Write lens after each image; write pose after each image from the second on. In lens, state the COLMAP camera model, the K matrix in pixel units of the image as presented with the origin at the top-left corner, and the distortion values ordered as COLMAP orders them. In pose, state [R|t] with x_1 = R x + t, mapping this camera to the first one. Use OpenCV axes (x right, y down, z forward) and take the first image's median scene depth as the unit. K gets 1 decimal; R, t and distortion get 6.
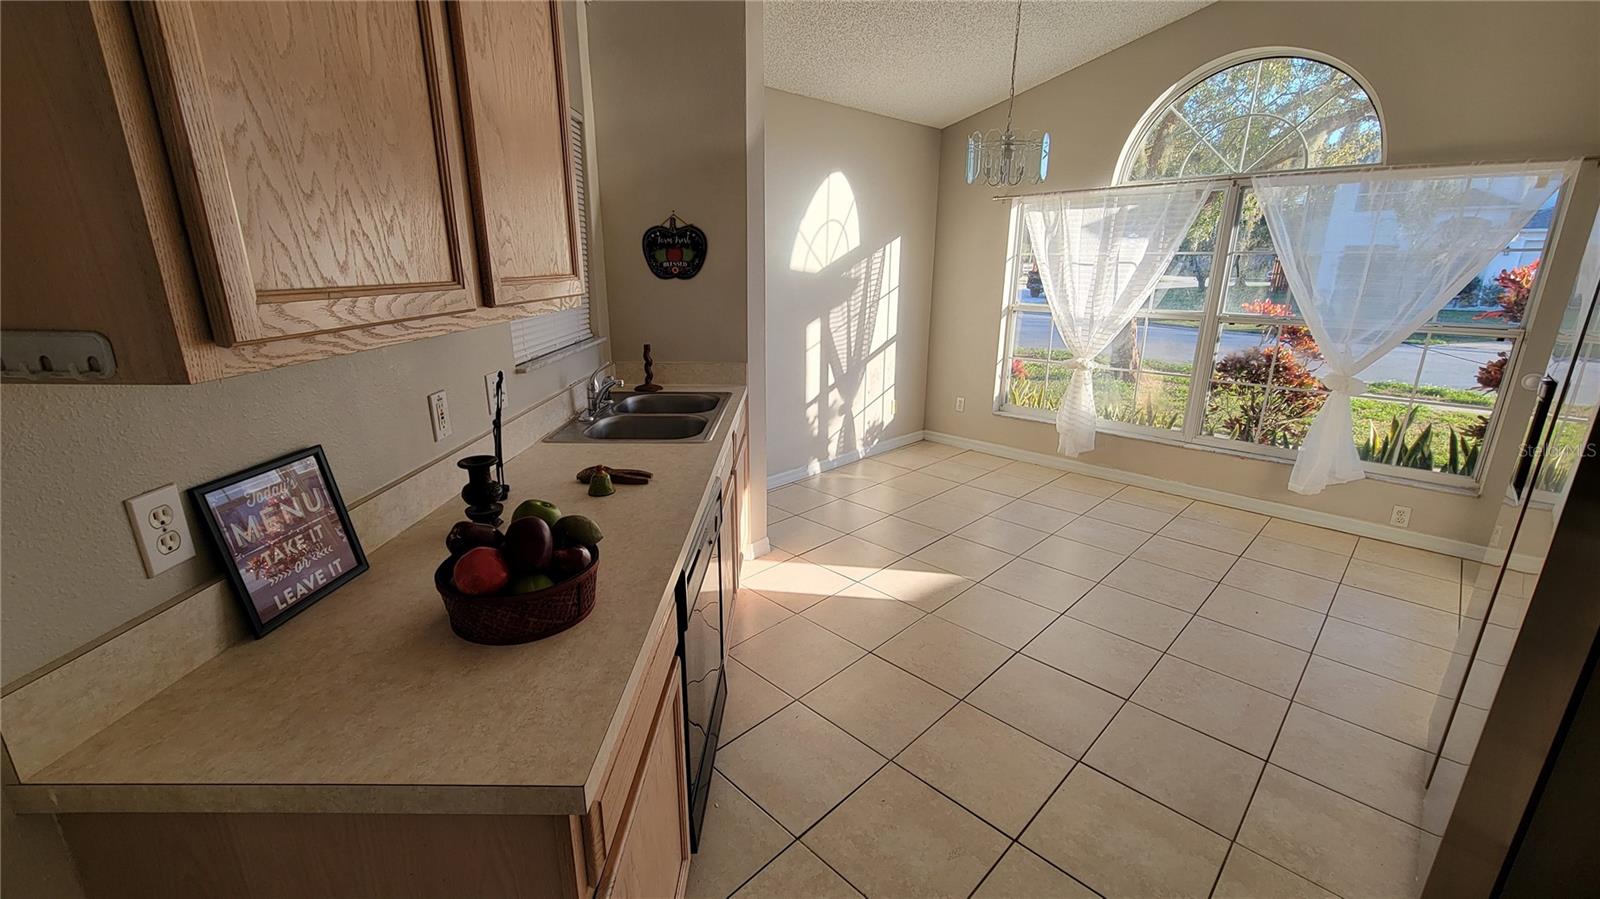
lens RADIAL K [[654.8, 0, 796.7], [0, 654.8, 449.0], [0, 0, 1]] dist [0.000738, 0.001411]
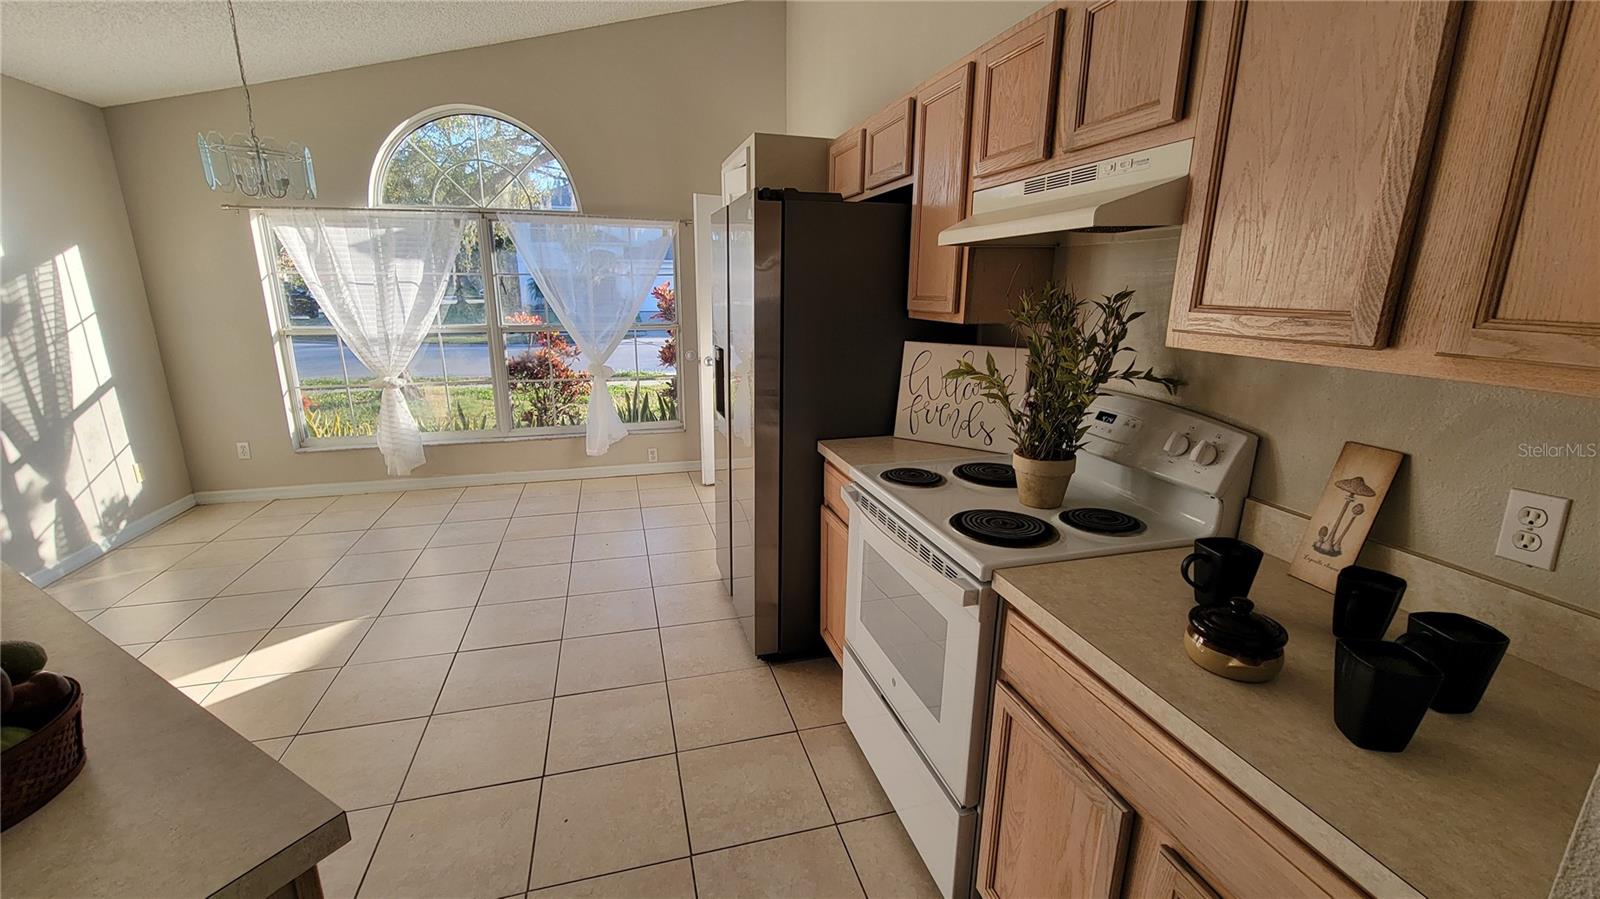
lens RADIAL K [[654.8, 0, 798.1], [0, 654.8, 450.2], [0, 0, 1]] dist [0.000738, 0.001411]
pose [[0.489374, -0.215737, 0.844967, -0.123721], [0.233804, 0.965903, 0.111204, 0.004224], [-0.840148, 0.143137, 0.523129, -0.032114]]
